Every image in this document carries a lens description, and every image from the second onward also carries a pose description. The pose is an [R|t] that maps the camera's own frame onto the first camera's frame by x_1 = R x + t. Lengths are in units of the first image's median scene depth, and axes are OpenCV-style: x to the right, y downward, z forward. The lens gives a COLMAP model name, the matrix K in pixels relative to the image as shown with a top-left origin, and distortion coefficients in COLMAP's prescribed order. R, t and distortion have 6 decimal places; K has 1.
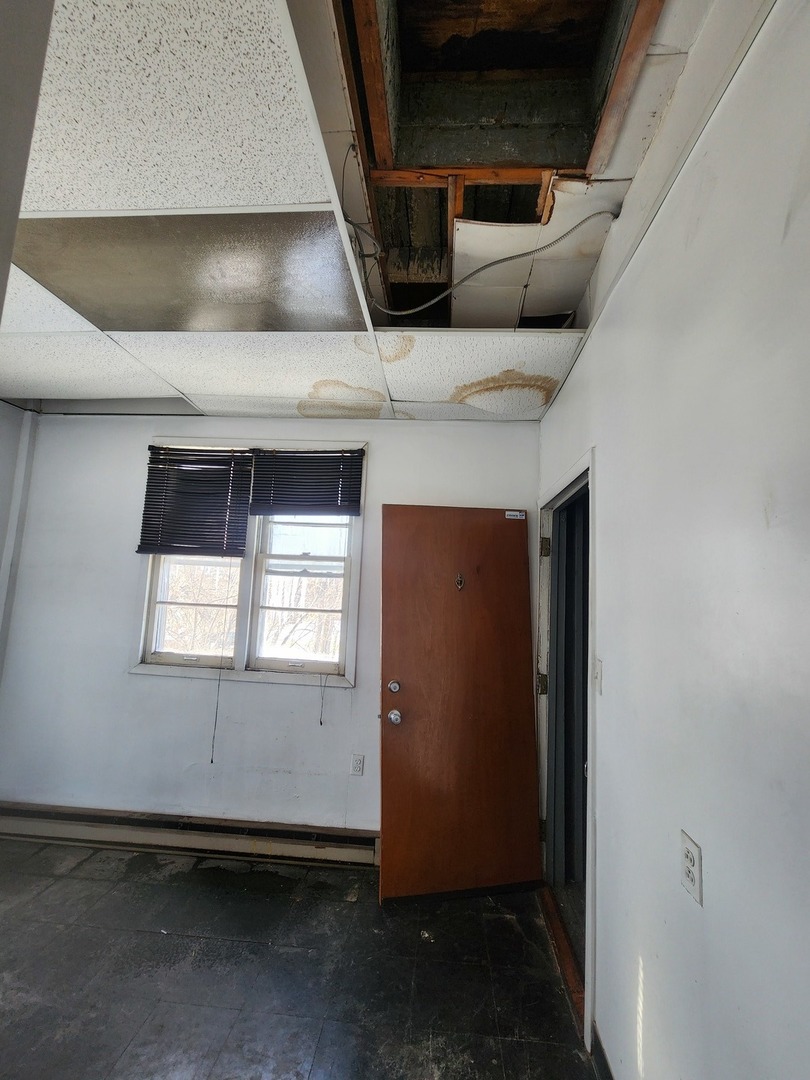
lens RADIAL K [[440.2, 0, 410.6], [0, 440.2, 533.8], [0, 0, 1]] dist [0.002642, 0.000488]
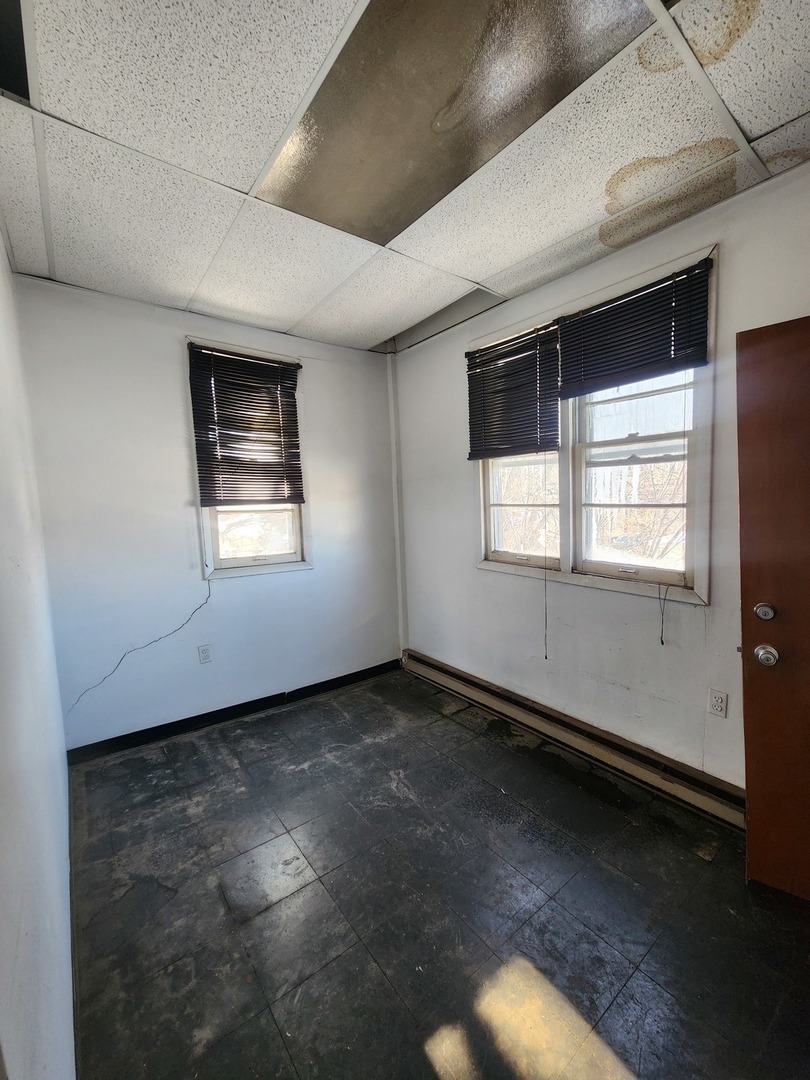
lens RADIAL K [[440.2, 0, 410.6], [0, 440.2, 533.8], [0, 0, 1]] dist [0.002642, 0.000488]
pose [[0.669784, 0.003547, -0.742547, 0.083558], [0.155451, 0.977161, 0.144886, 0.043659], [0.726102, -0.212472, 0.653935, 0.169020]]
